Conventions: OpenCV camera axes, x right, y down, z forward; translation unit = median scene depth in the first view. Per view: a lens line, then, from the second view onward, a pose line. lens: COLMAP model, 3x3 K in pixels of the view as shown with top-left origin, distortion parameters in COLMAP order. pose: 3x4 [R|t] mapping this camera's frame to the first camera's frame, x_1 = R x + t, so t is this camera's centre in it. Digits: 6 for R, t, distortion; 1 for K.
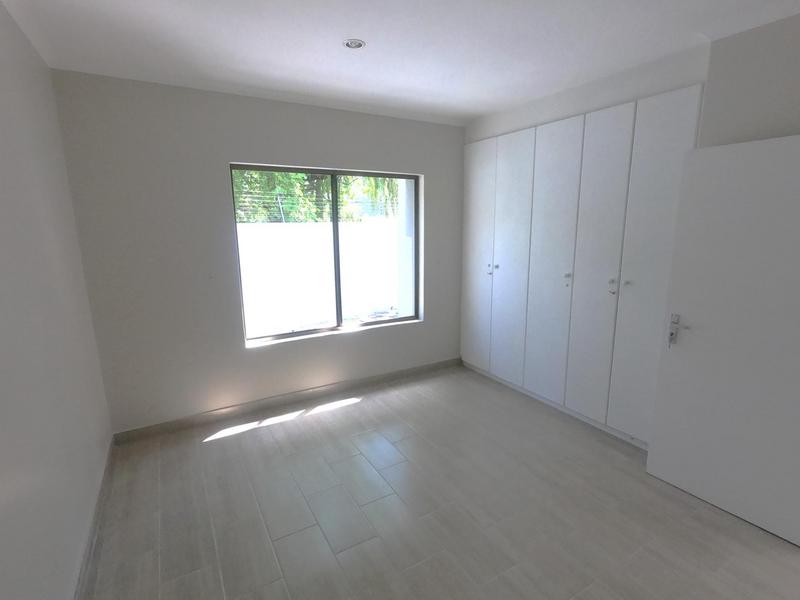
lens RADIAL K [[402.2, 0, 402.8], [0, 402.2, 303.0], [0, 0, 1]] dist [0.001876, -0.000228]
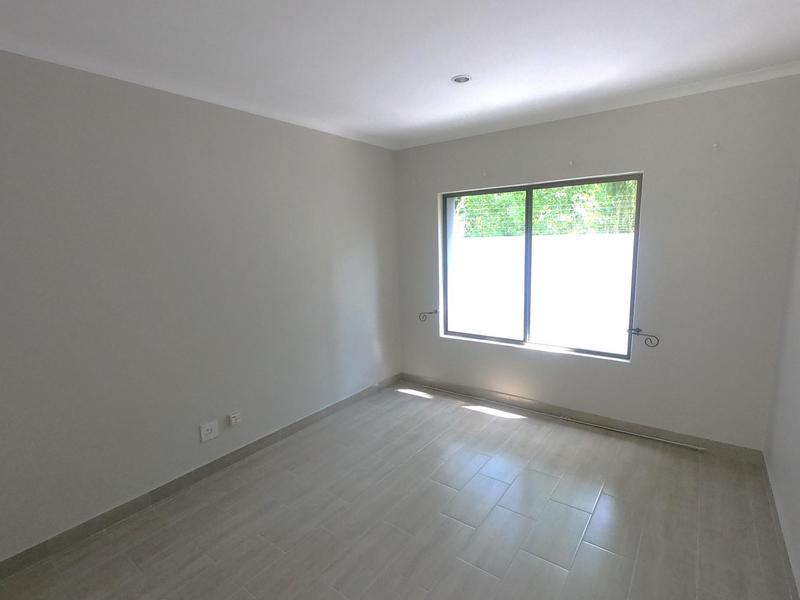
lens RADIAL K [[394.3, 0, 402.4], [0, 394.3, 305.0], [0, 0, 1]] dist [-0.001423, 0.000305]
pose [[0.382624, 0.147550, -0.912046, 0.609934], [-0.153504, 0.983597, 0.094727, -0.077245], [0.911063, 0.103758, 0.398997, 0.333715]]
